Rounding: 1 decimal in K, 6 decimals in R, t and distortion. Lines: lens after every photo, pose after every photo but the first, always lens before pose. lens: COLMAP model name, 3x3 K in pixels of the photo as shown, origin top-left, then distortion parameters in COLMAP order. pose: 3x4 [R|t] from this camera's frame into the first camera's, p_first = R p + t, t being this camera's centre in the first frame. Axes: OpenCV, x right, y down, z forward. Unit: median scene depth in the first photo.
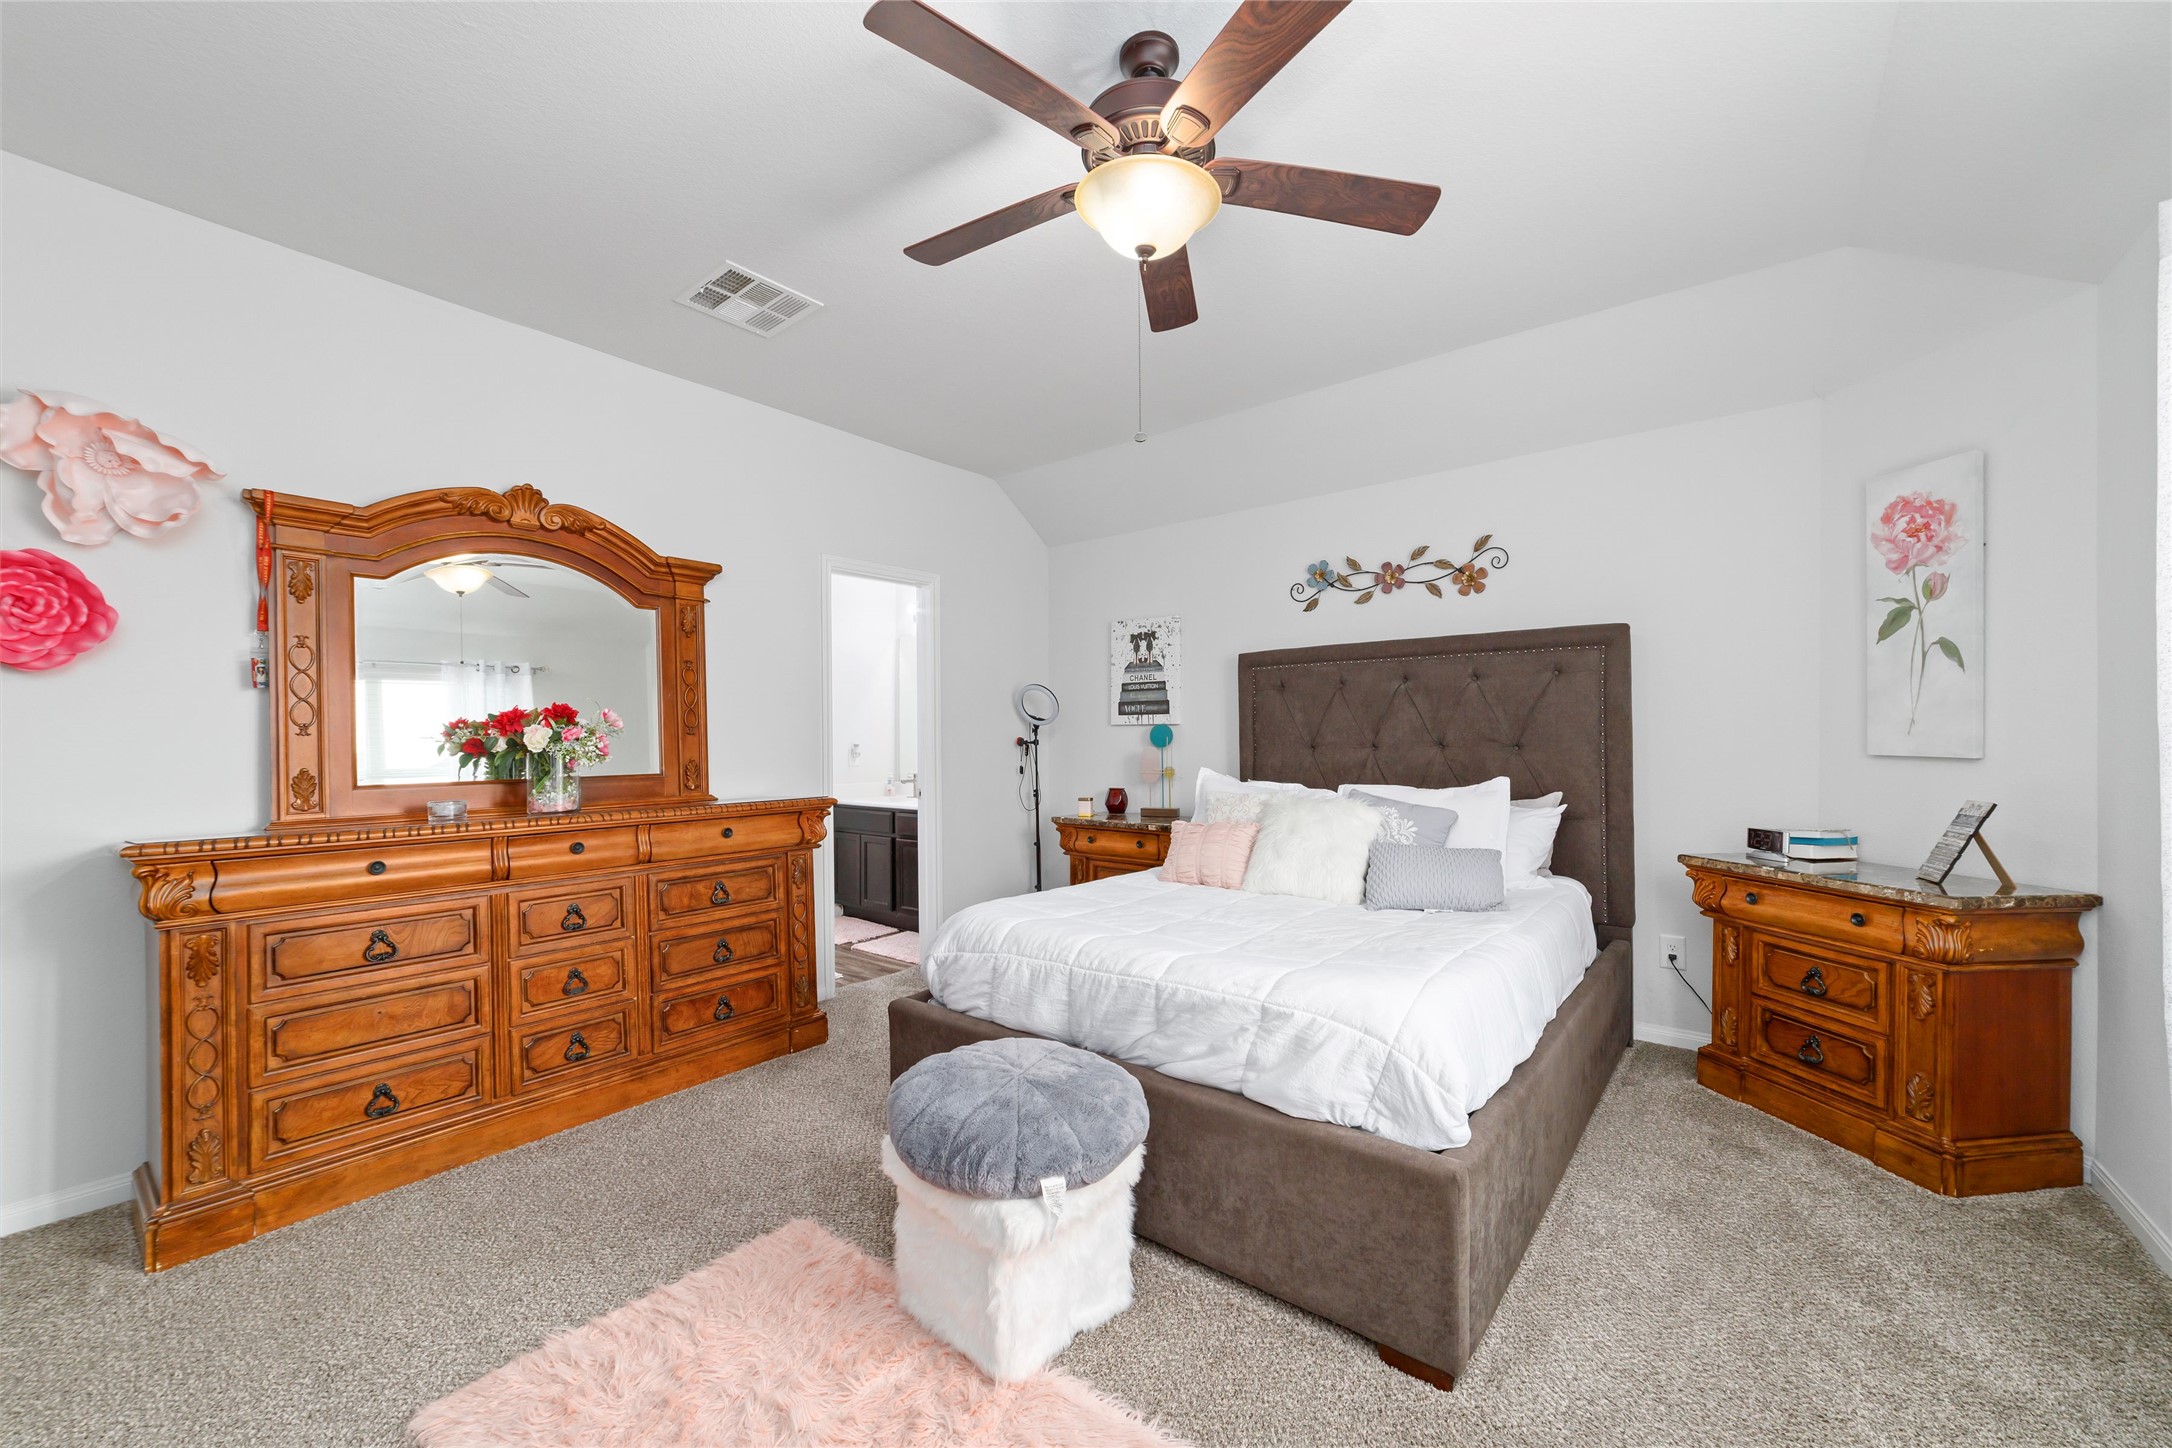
lens RADIAL K [[840.3, 0, 1086.7], [0, 840.3, 735.1], [0, 0, 1]] dist [-0.022309, 0.009542]
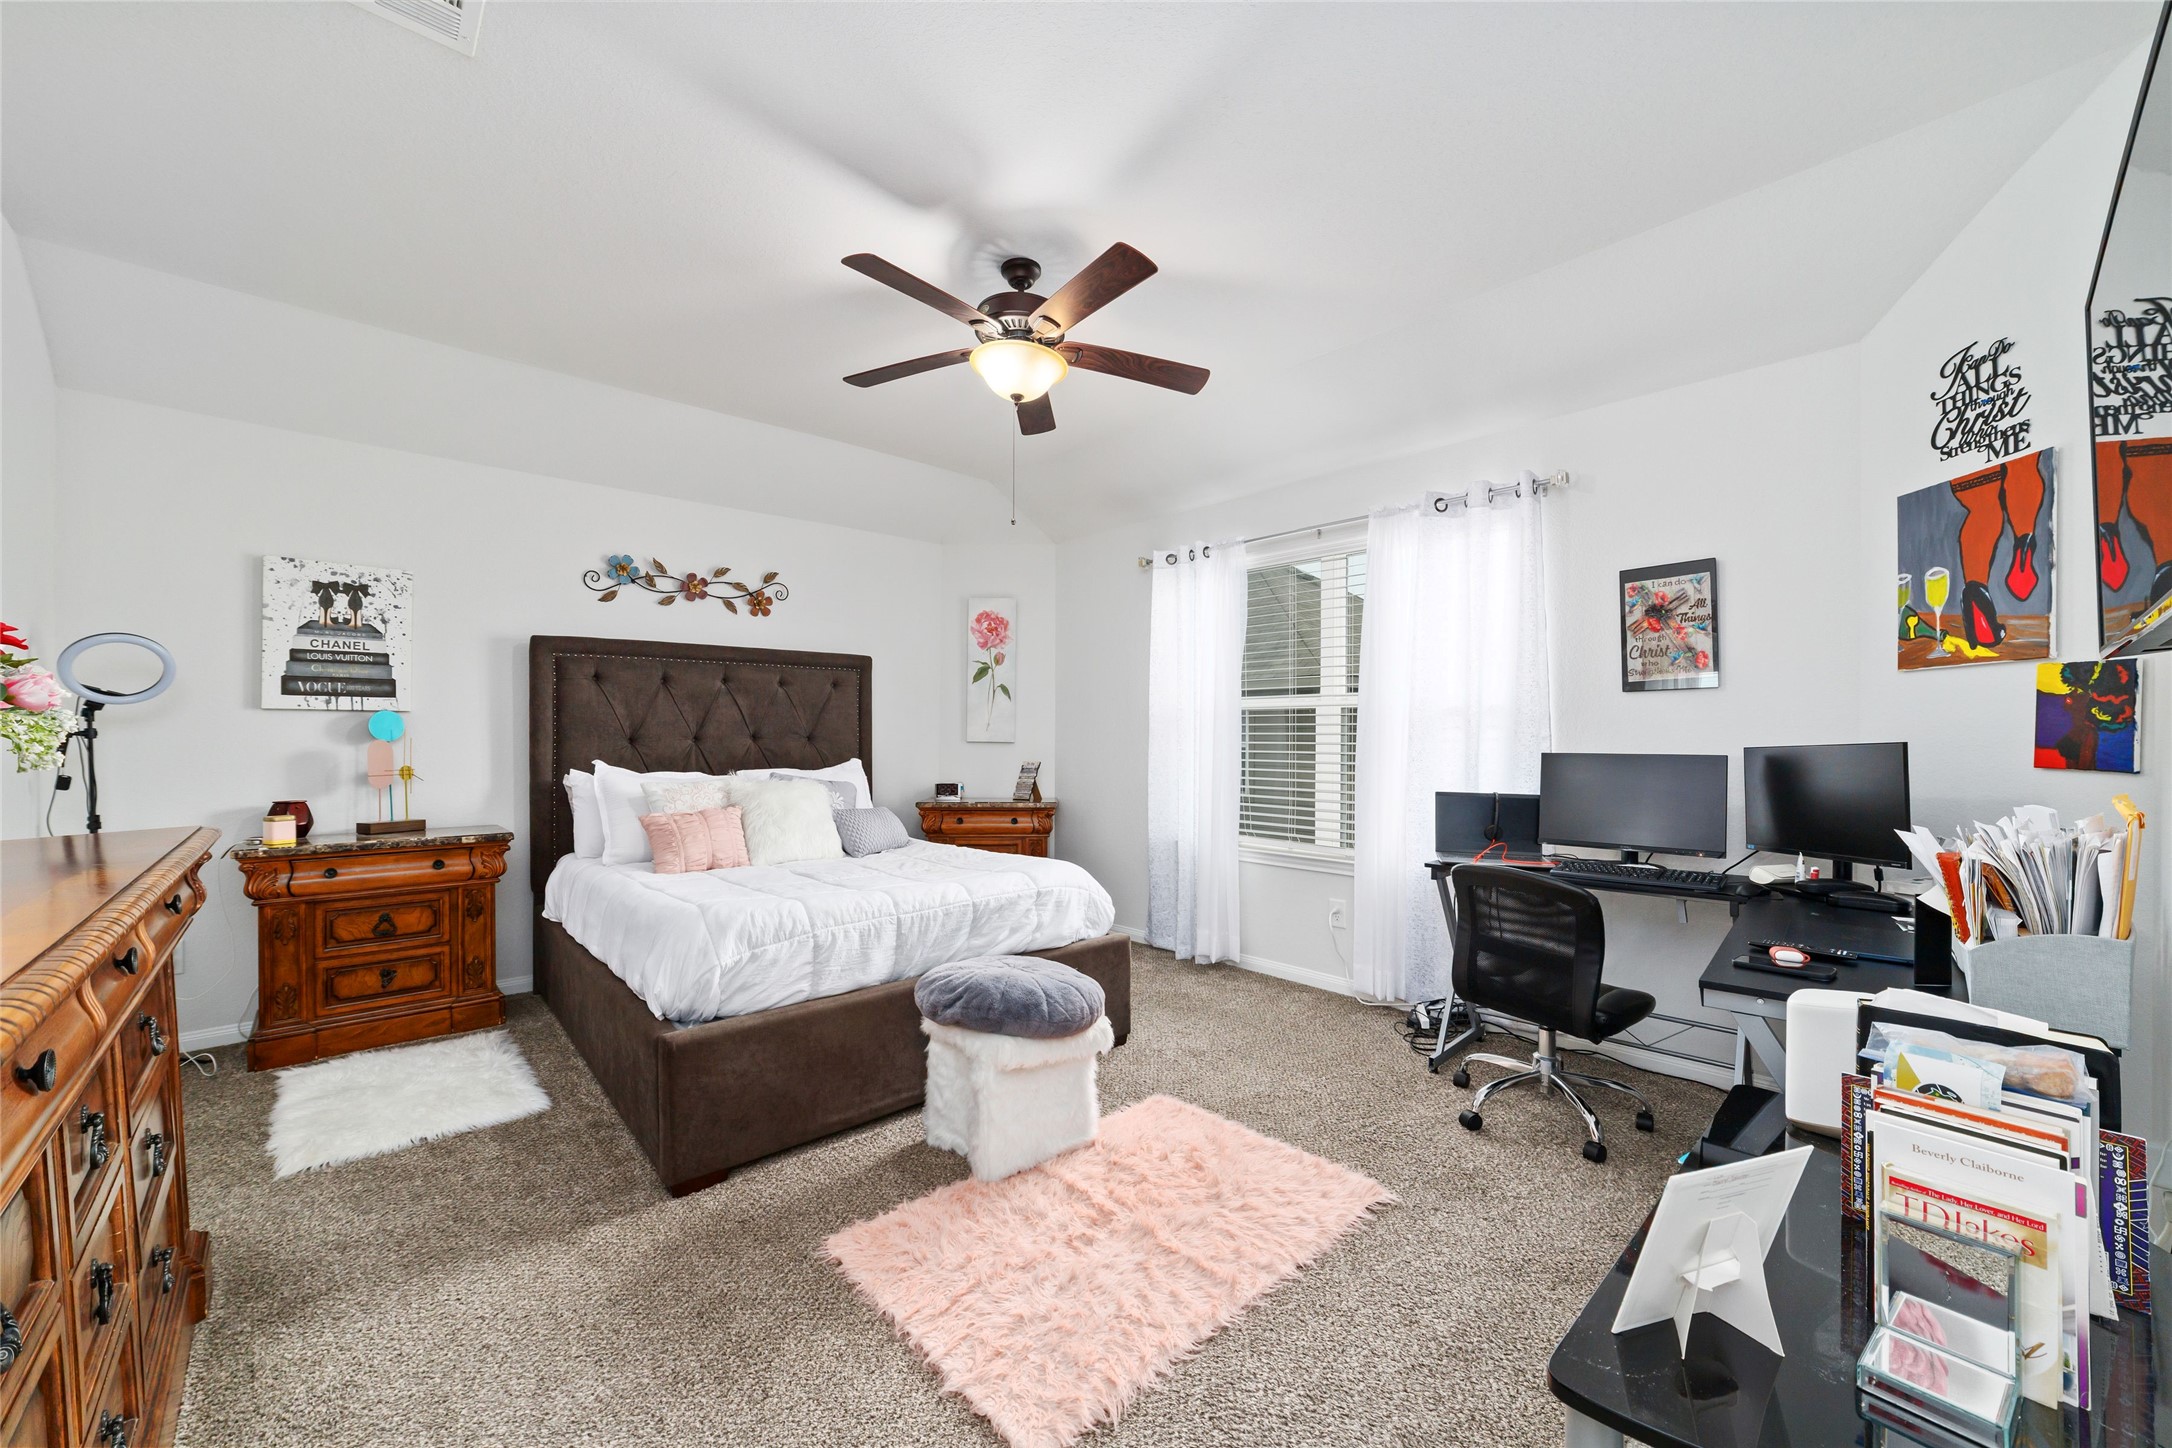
lens RADIAL K [[840.3, 0, 1086.7], [0, 840.3, 735.1], [0, 0, 1]] dist [-0.022309, 0.009542]
pose [[0.150008, 0.005656, 0.988669, -0.652872], [-0.003777, 0.999980, -0.005148, 0.012591], [-0.988678, -0.002962, 0.150027, 0.309524]]
